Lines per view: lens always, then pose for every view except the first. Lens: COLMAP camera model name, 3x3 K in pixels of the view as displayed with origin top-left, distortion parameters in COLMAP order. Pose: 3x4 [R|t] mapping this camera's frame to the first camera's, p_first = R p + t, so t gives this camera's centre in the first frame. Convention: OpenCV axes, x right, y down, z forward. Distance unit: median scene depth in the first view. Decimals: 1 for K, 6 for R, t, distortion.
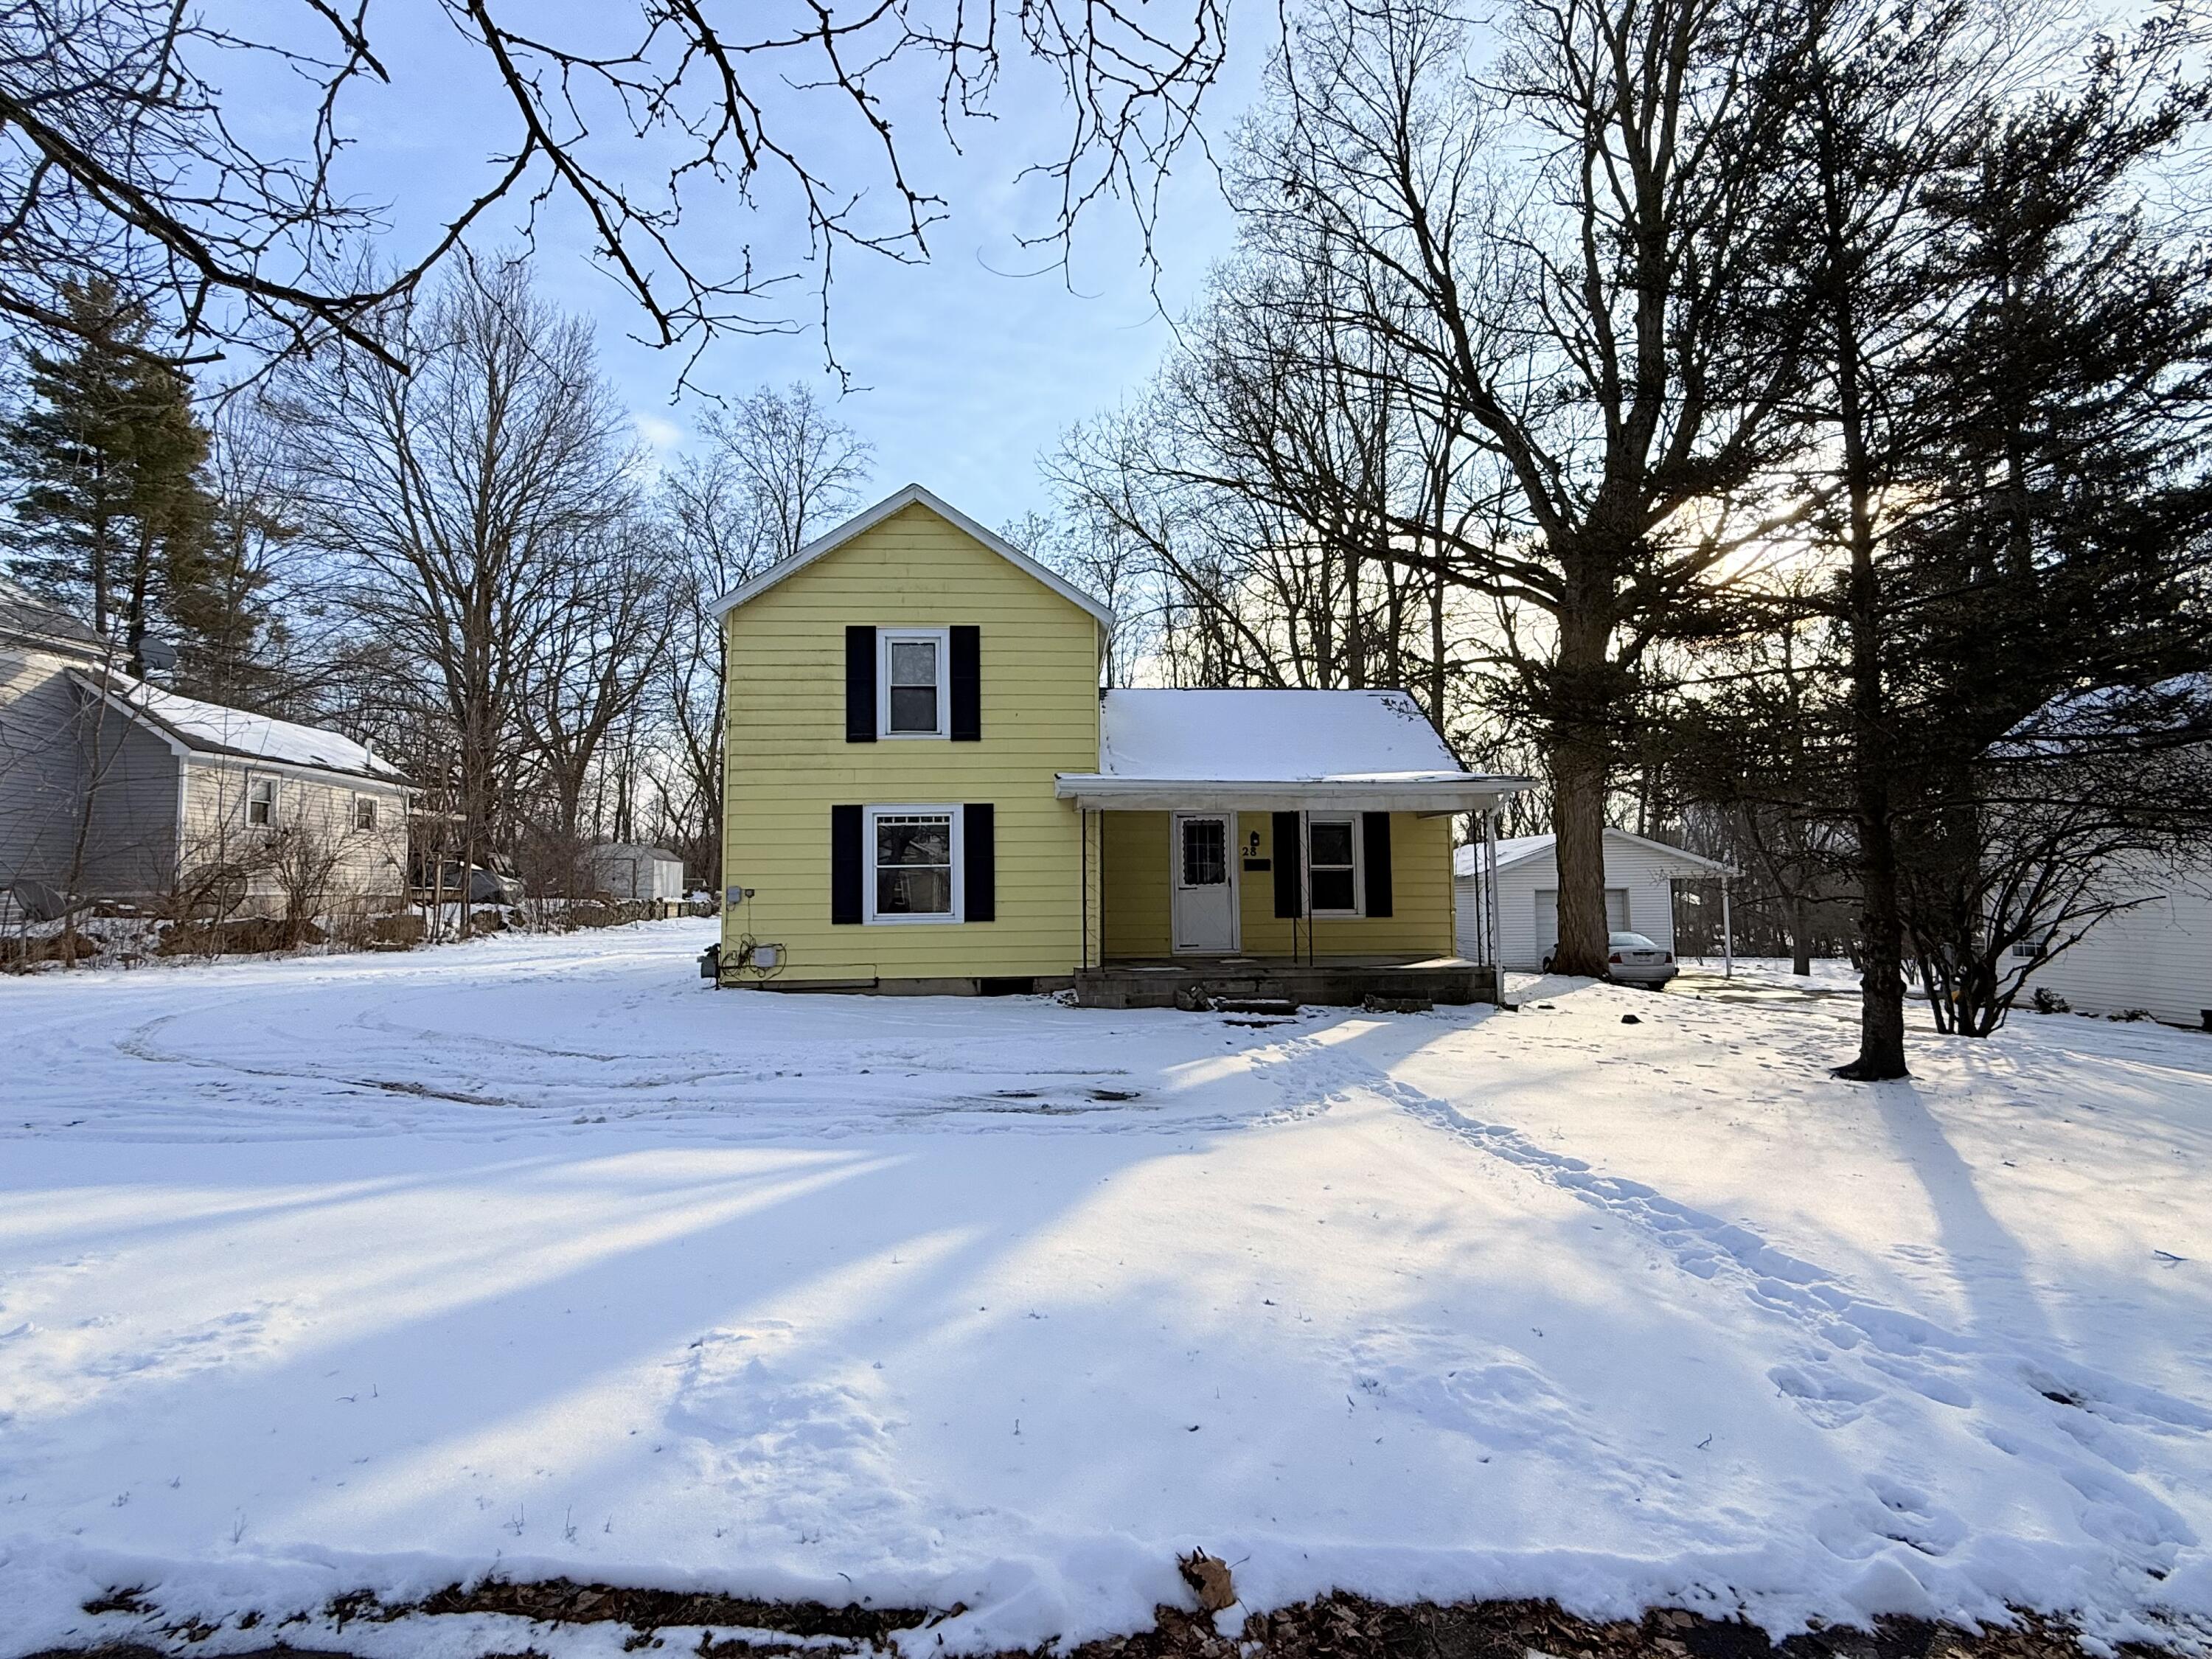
lens RADIAL K [[1079.1, 0, 1108.1], [0, 1079.1, 833.1], [0, 0, 1]] dist [0.000731, -0.000414]
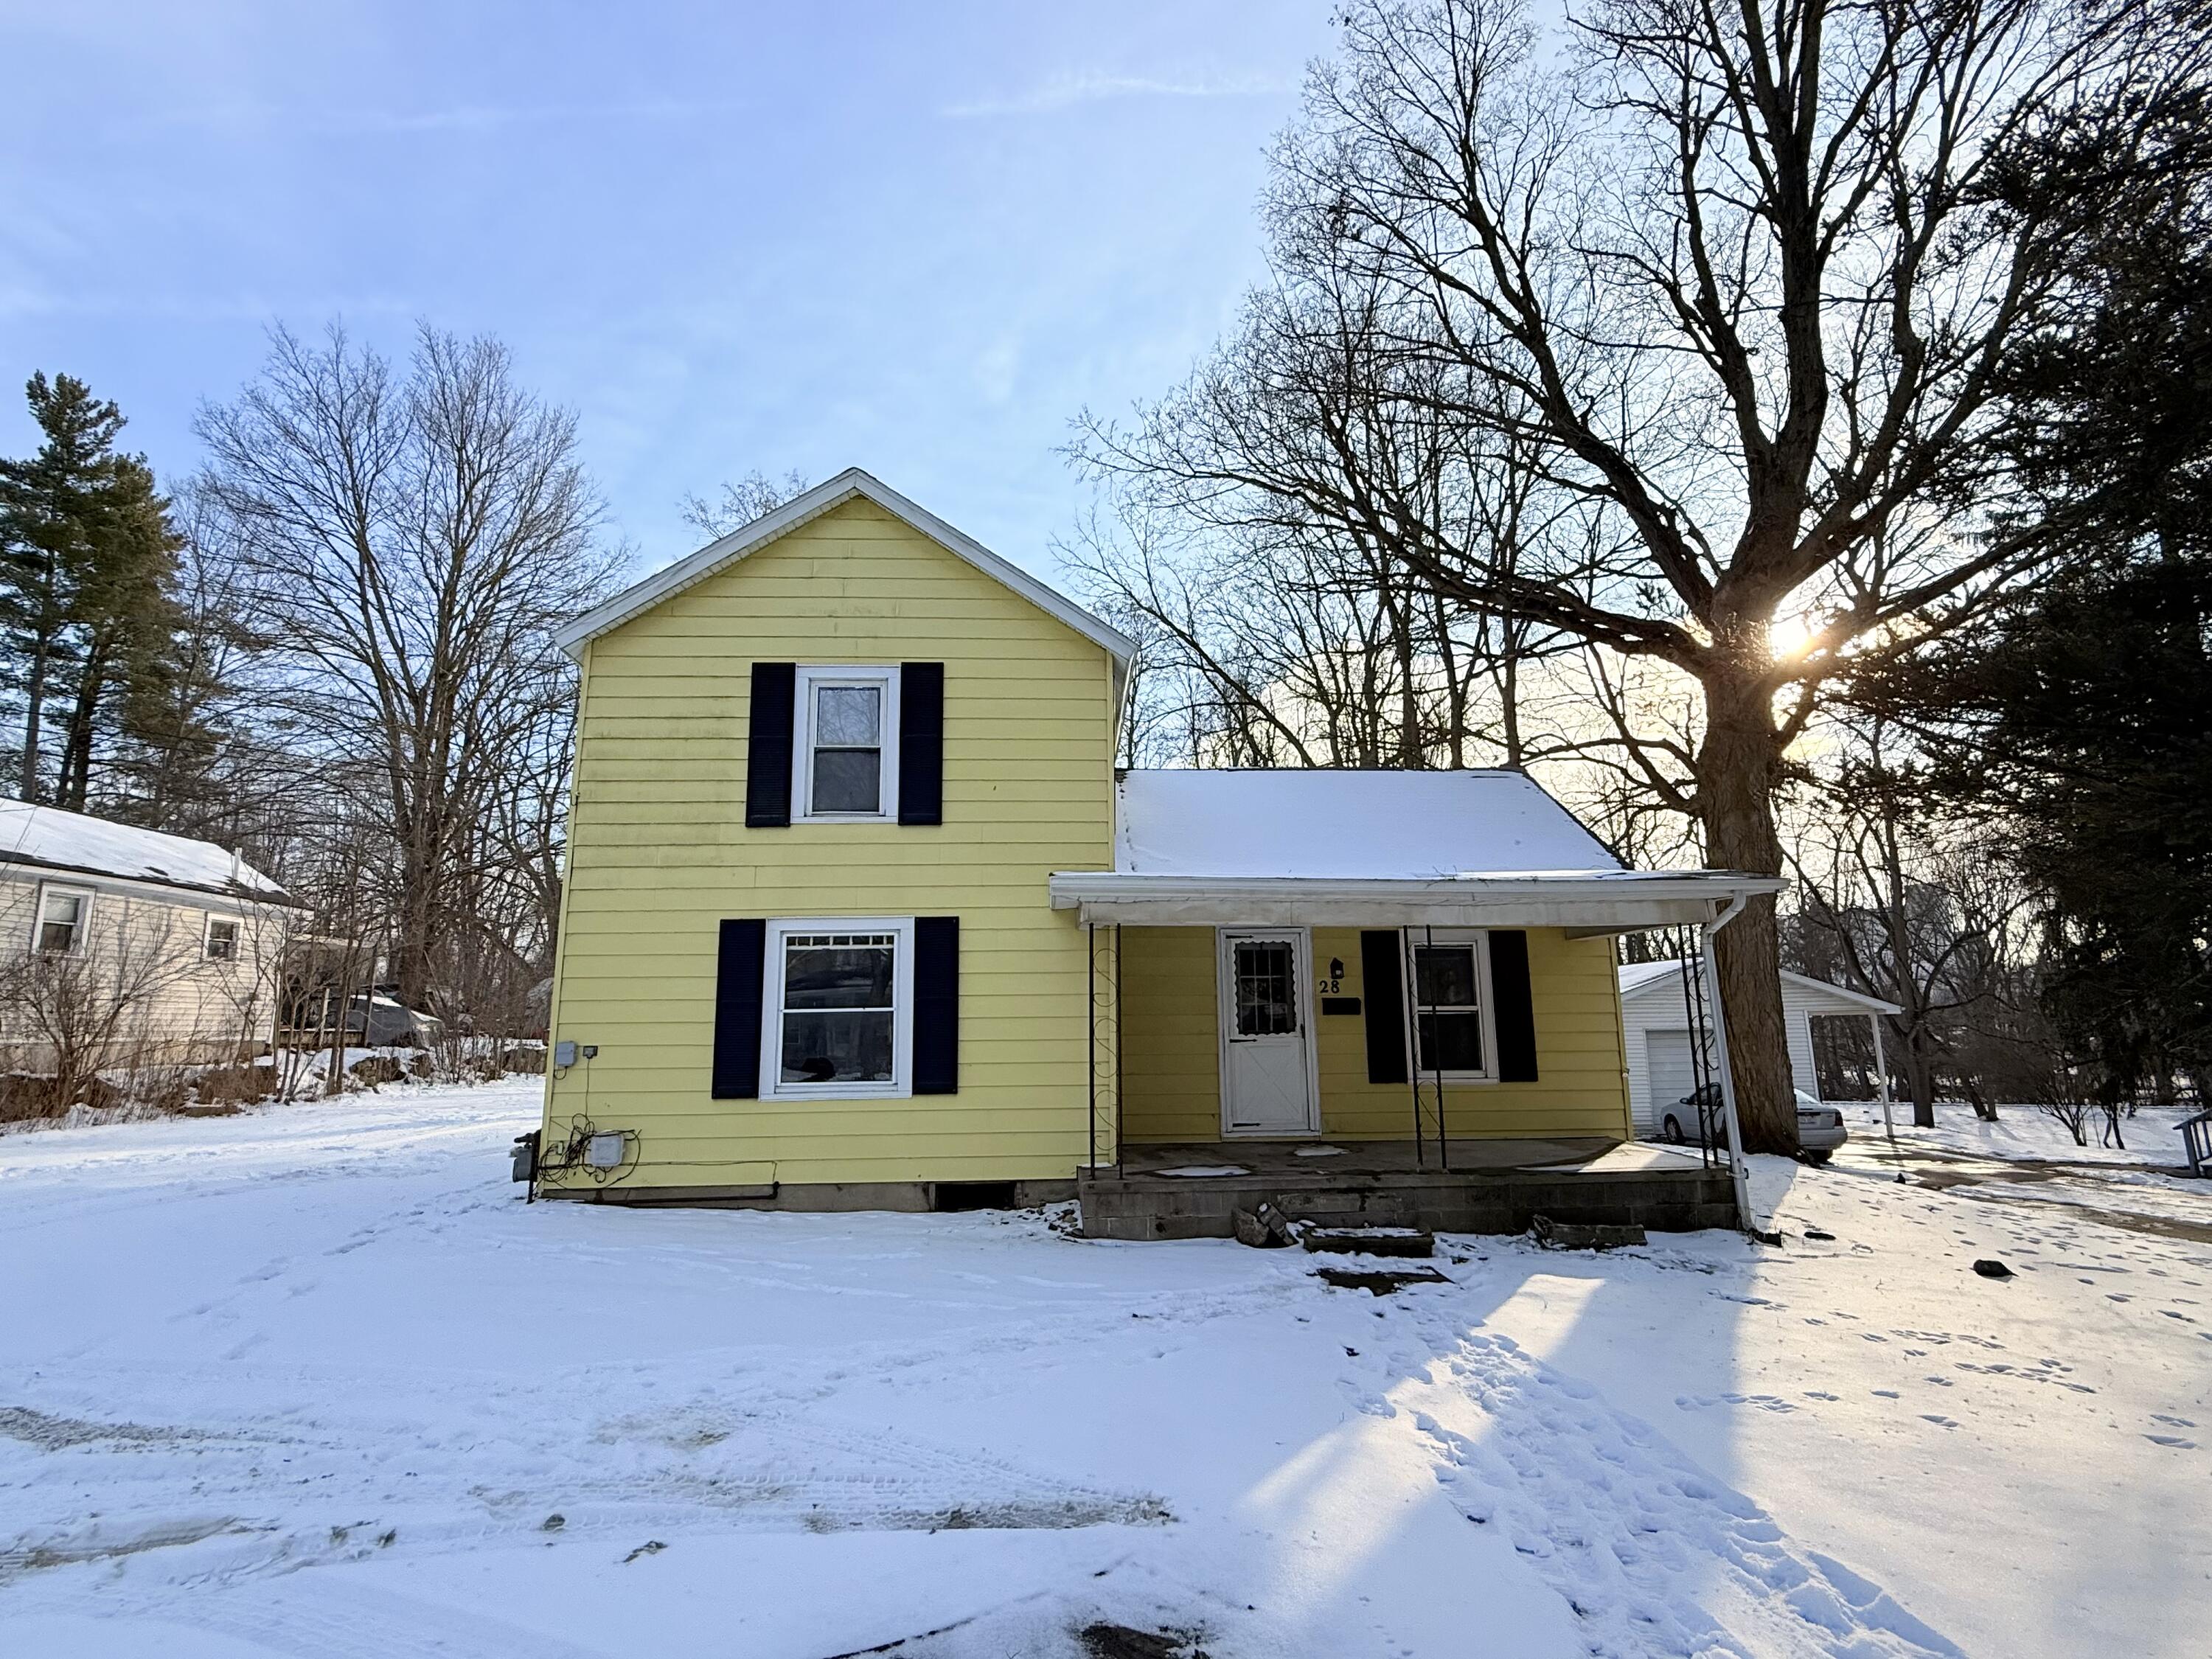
lens RADIAL K [[1079.1, 0, 1108.1], [0, 1079.1, 833.1], [0, 0, 1]] dist [0.000731, -0.000414]
pose [[0.999760, -0.004302, -0.021482, 0.002454], [0.001714, 0.992883, -0.119080, 0.001434], [0.021841, 0.119014, 0.992652, 0.319070]]
